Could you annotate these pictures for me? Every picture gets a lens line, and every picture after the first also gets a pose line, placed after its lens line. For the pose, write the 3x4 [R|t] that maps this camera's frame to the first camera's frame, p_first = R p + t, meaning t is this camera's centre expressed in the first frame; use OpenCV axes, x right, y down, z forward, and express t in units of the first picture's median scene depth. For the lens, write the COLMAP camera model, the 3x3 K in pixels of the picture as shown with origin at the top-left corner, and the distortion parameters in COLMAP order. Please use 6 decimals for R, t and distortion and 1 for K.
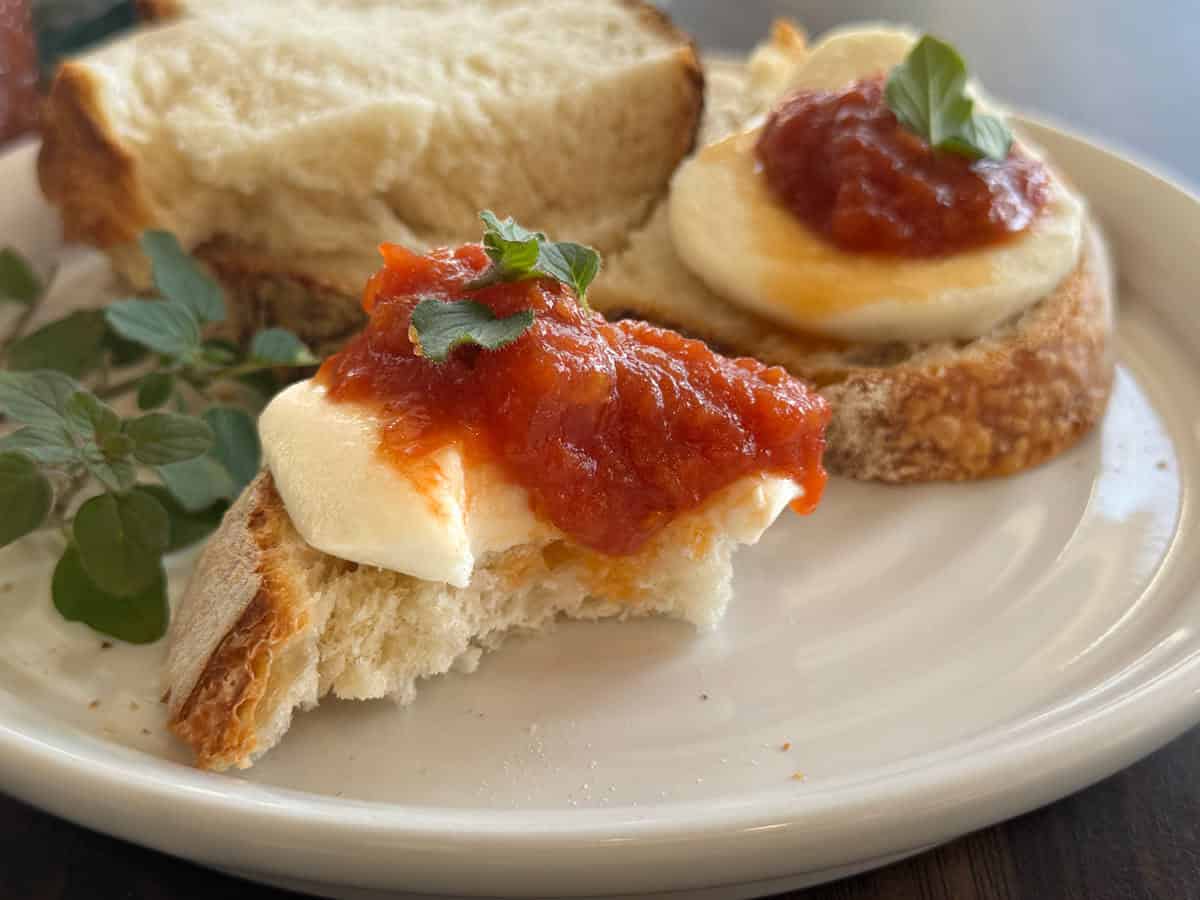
lens RADIAL K [[1716.8, 0, 600.0], [0, 1716.8, 450.0], [0, 0, 1]] dist [0.078327, -0.024629]
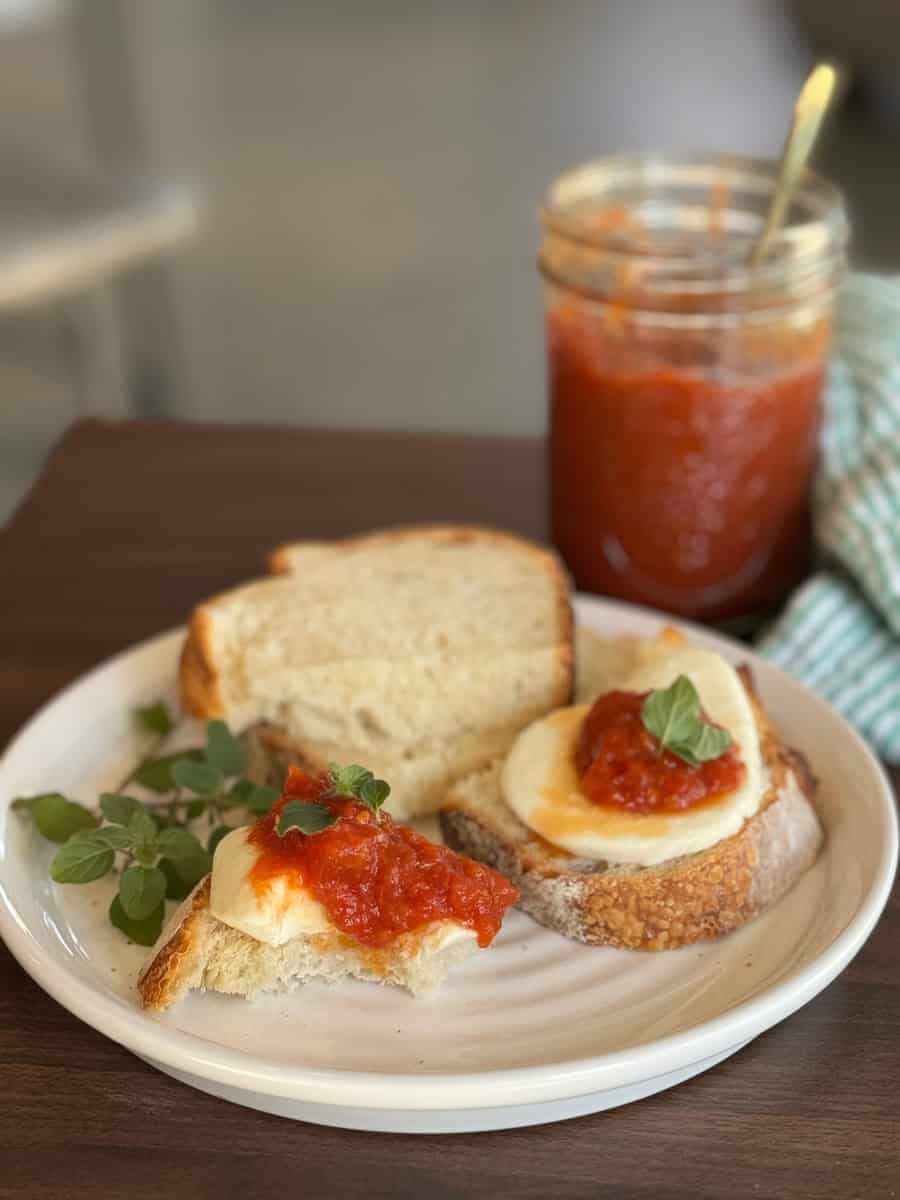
lens RADIAL K [[2441.0, 0, 450.0], [0, 2441.0, 600.0], [0, 0, 1]] dist [0.067973, 0.080650]
pose [[0.936349, 0.155171, -0.314918, 0.762233], [-0.178104, 0.982972, -0.045213, -0.182346], [0.302540, 0.098423, 0.948041, -1.364900]]
